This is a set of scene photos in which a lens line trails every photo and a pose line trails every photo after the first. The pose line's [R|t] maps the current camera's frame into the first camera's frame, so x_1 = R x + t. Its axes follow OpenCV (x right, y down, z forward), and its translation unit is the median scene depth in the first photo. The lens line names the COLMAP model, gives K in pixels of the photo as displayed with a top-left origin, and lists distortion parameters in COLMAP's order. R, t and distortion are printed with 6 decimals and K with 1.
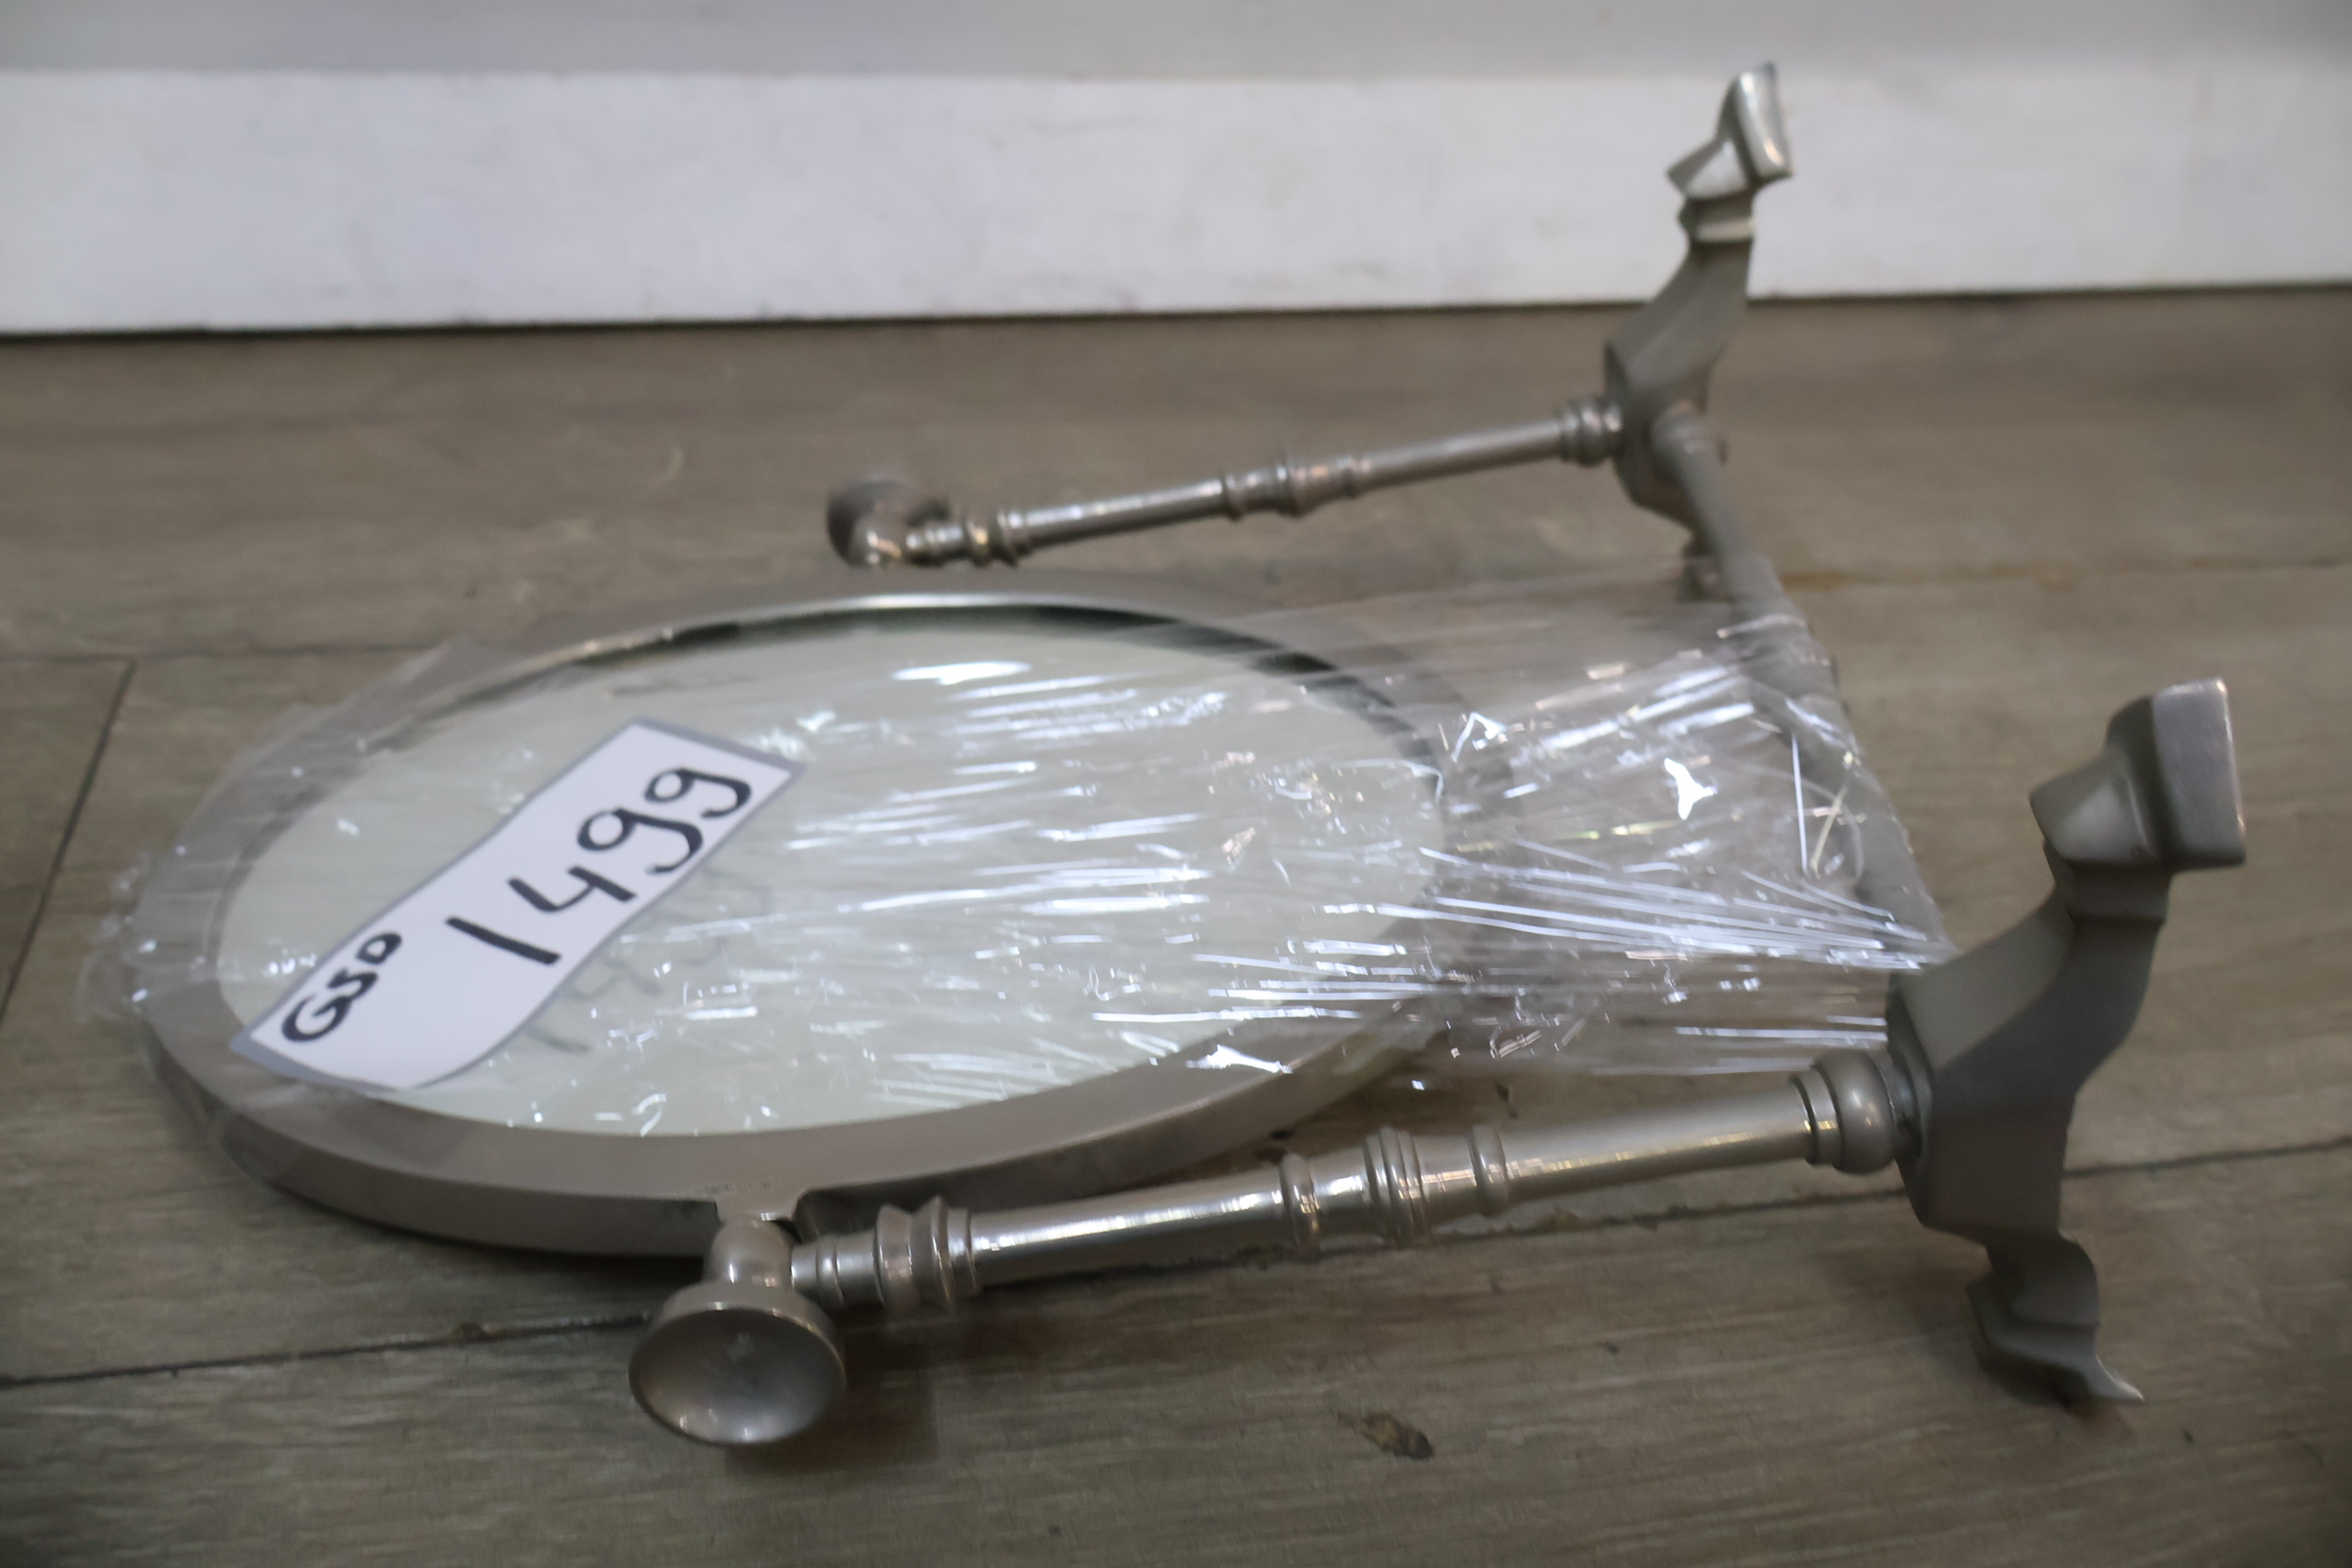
lens RADIAL K [[1981.0, 0, 1168.3], [0, 1981.0, 767.4], [0, 0, 1]] dist [0.005112, -0.005468]
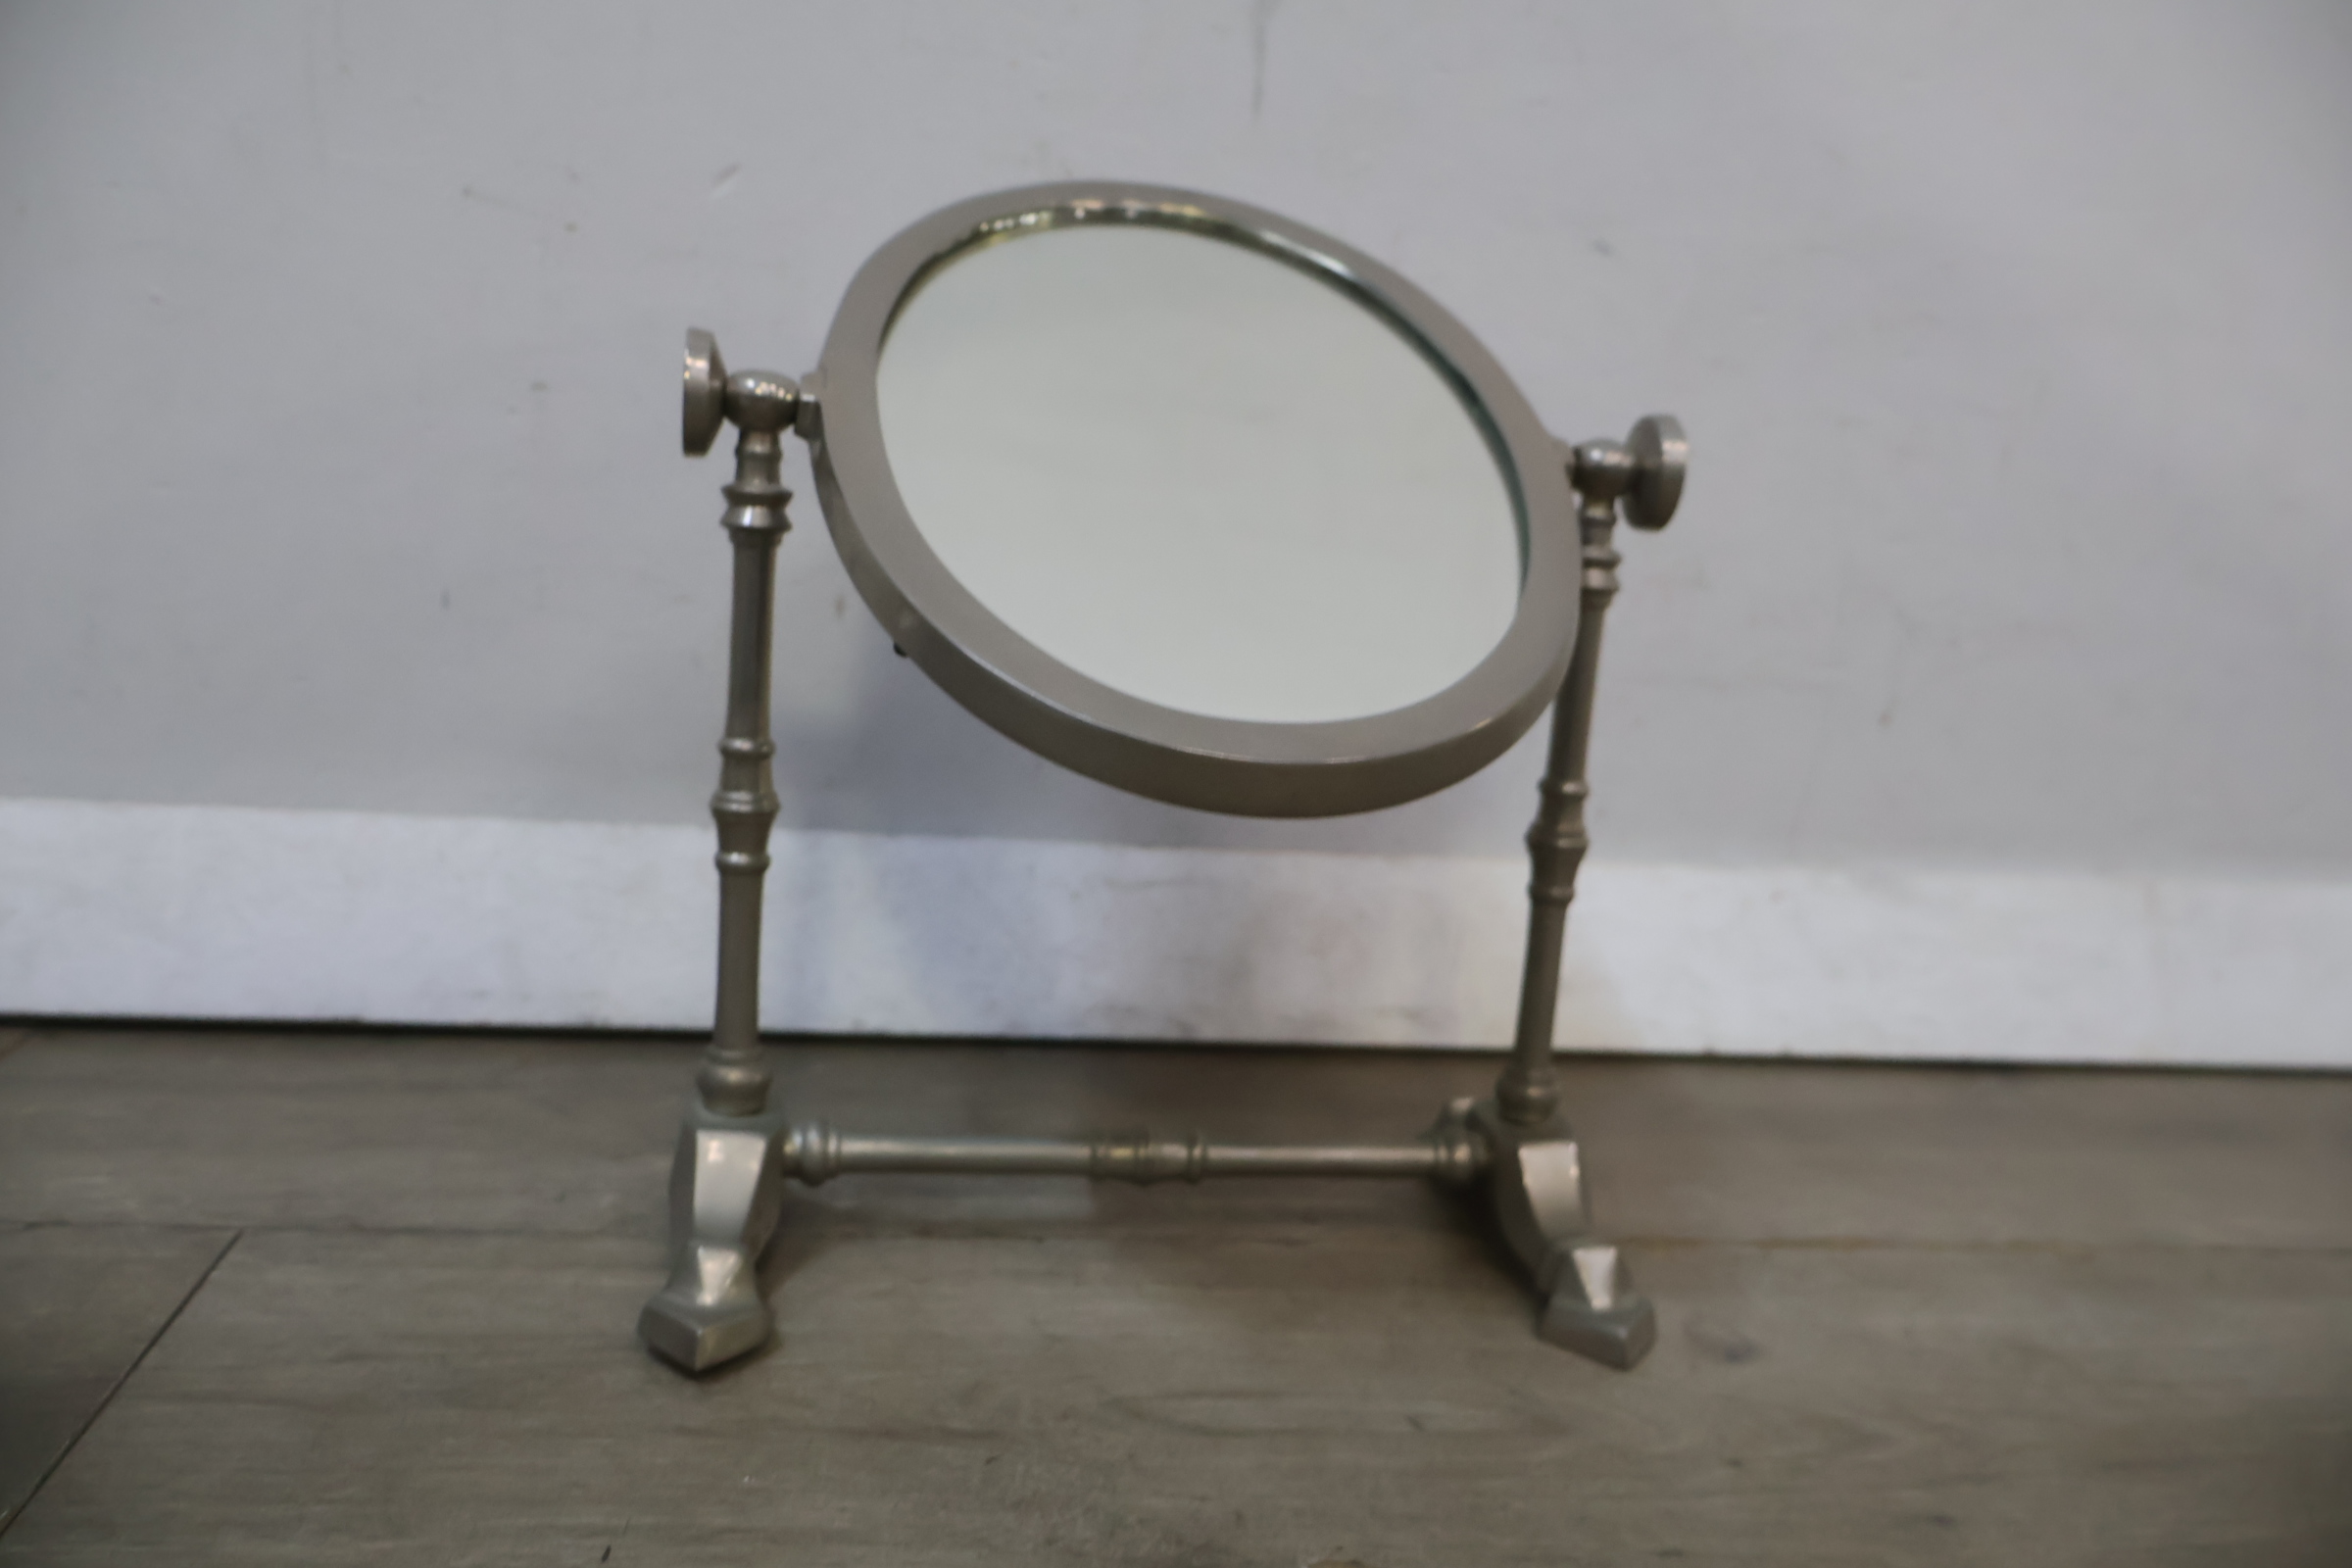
lens RADIAL K [[1981.0, 0, 1176.1], [0, 1981.0, 812.5], [0, 0, 1]] dist [0.005112, -0.005468]
pose [[0.999227, 0.008474, -0.038387, 0.022815], [-0.025591, 0.881460, -0.471565, 0.246838], [0.029840, 0.472183, 0.880996, -0.037875]]
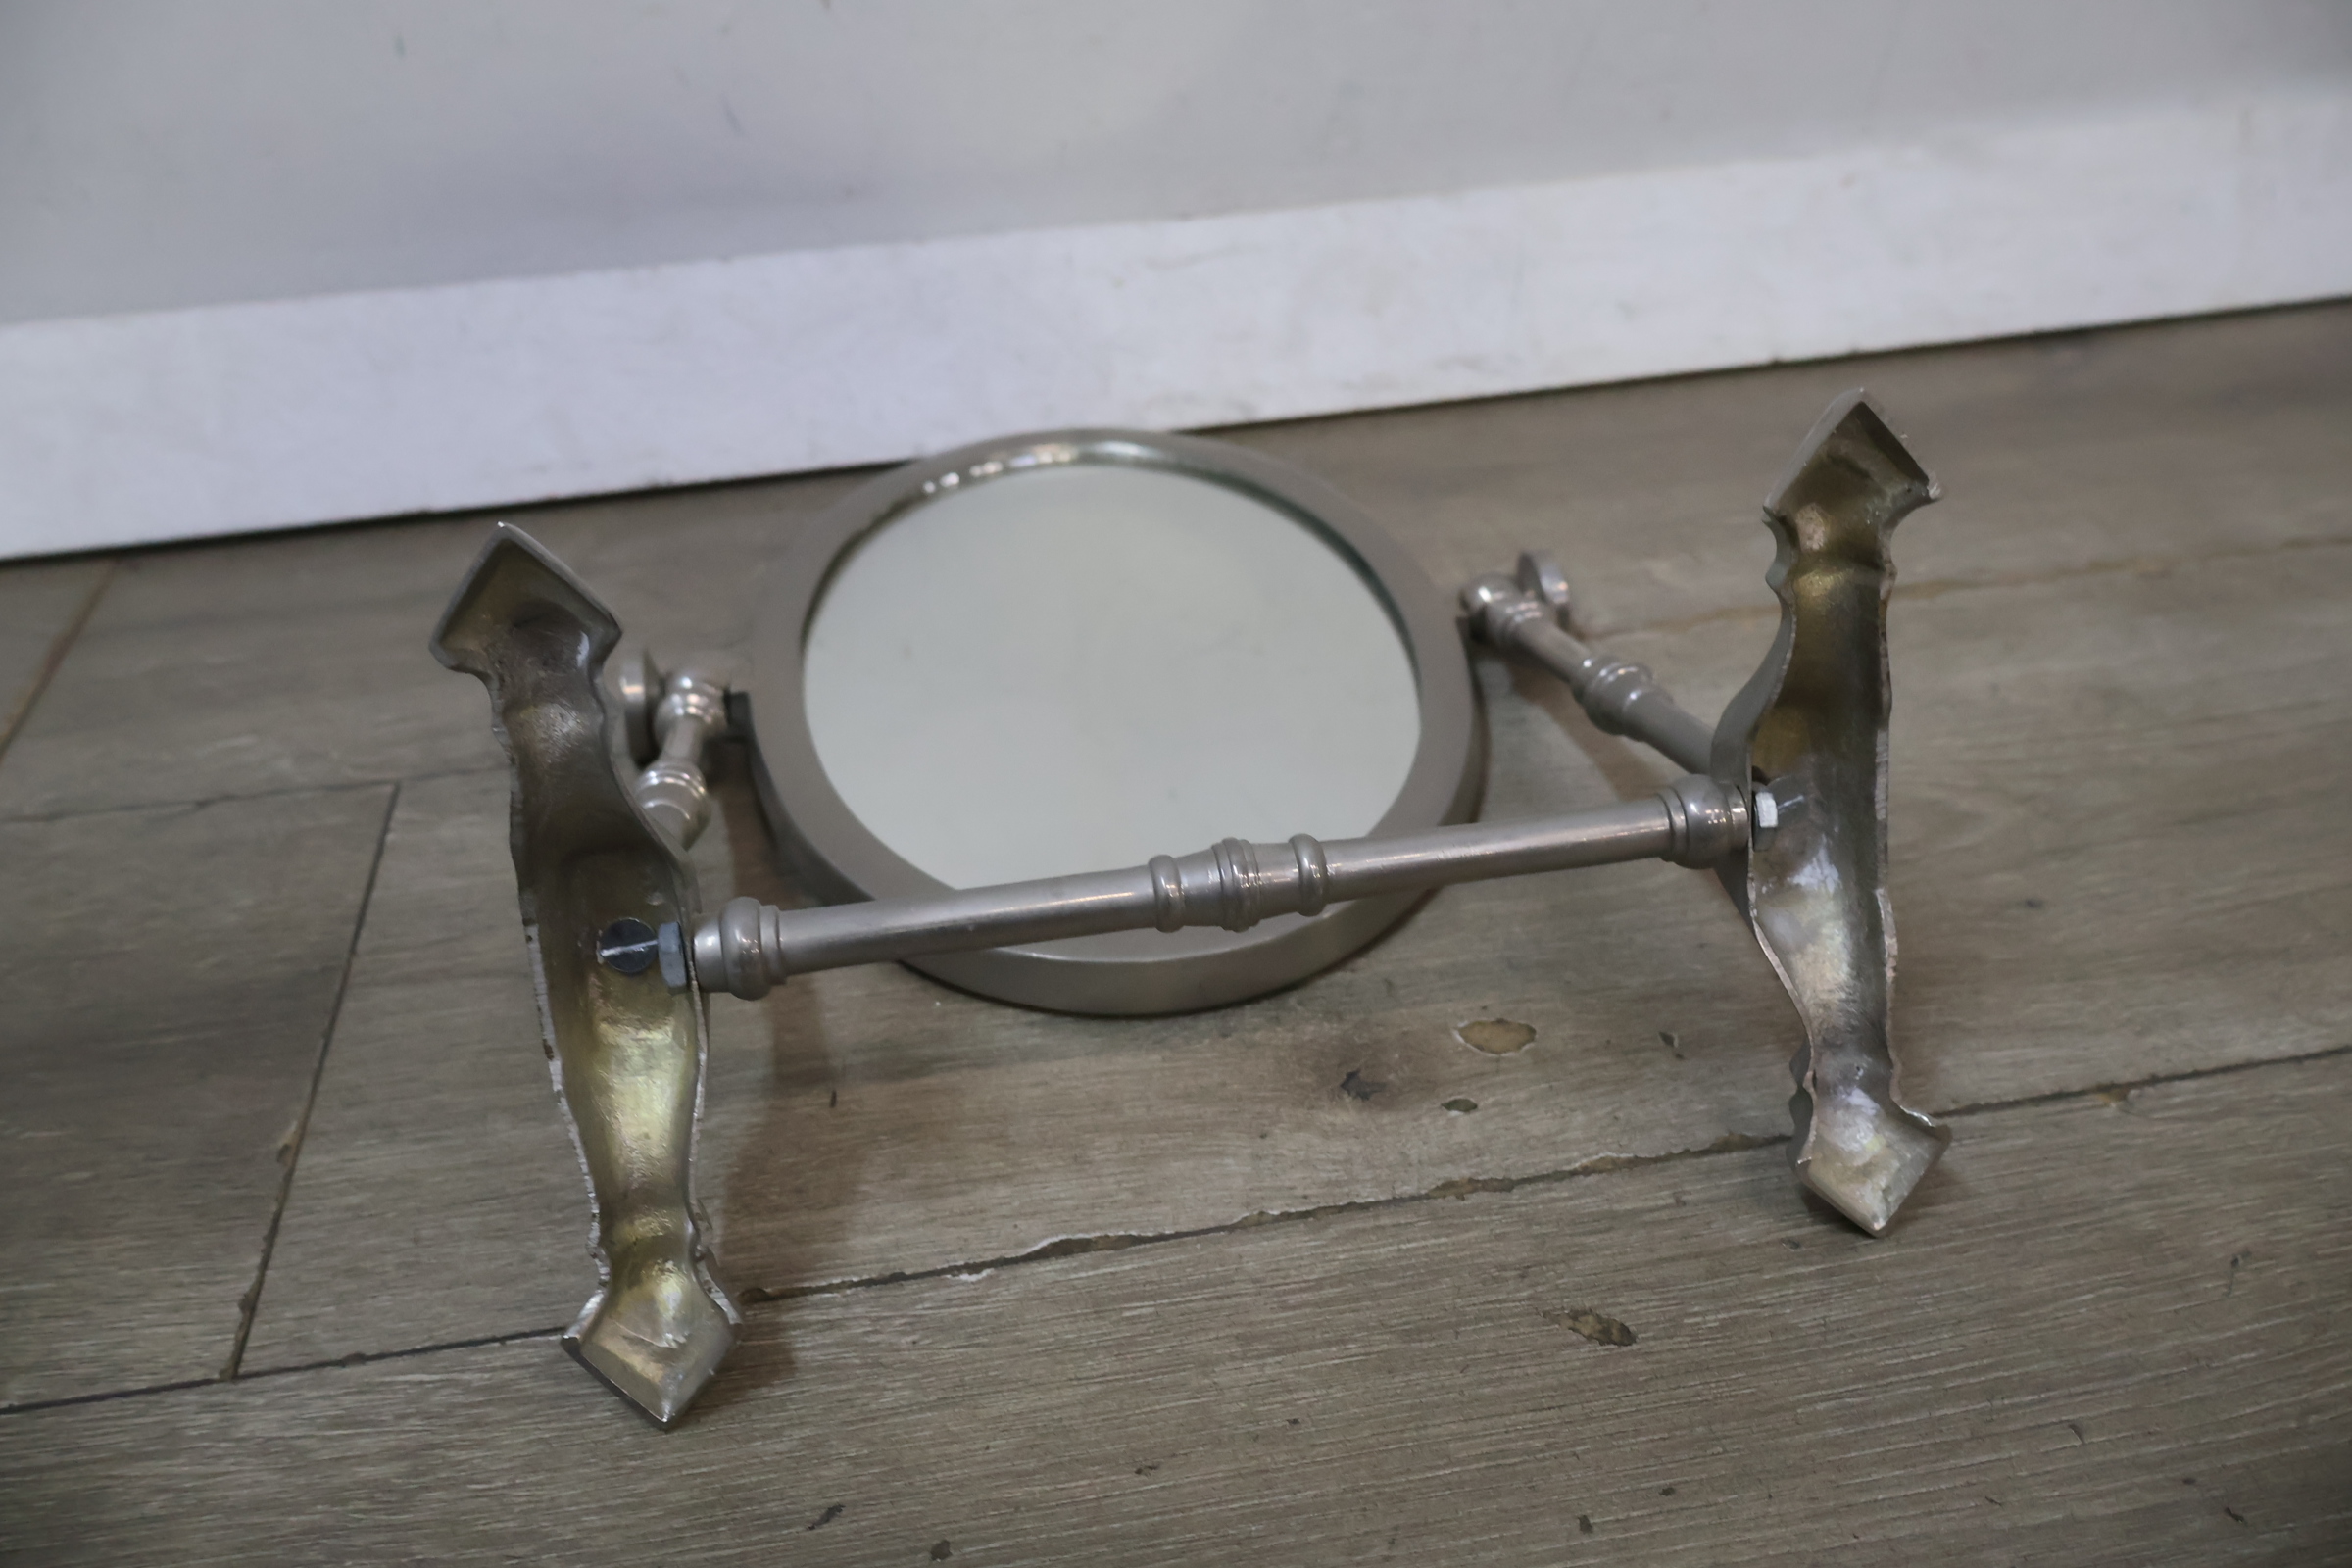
lens RADIAL K [[1981.0, 0, 1167.9], [0, 1981.0, 786.3], [0, 0, 1]] dist [0.005112, -0.005468]
pose [[0.994059, -0.088260, -0.063686, -0.017675], [0.082148, 0.992278, -0.092933, 0.090602], [0.071397, 0.087149, 0.993634, -0.086647]]
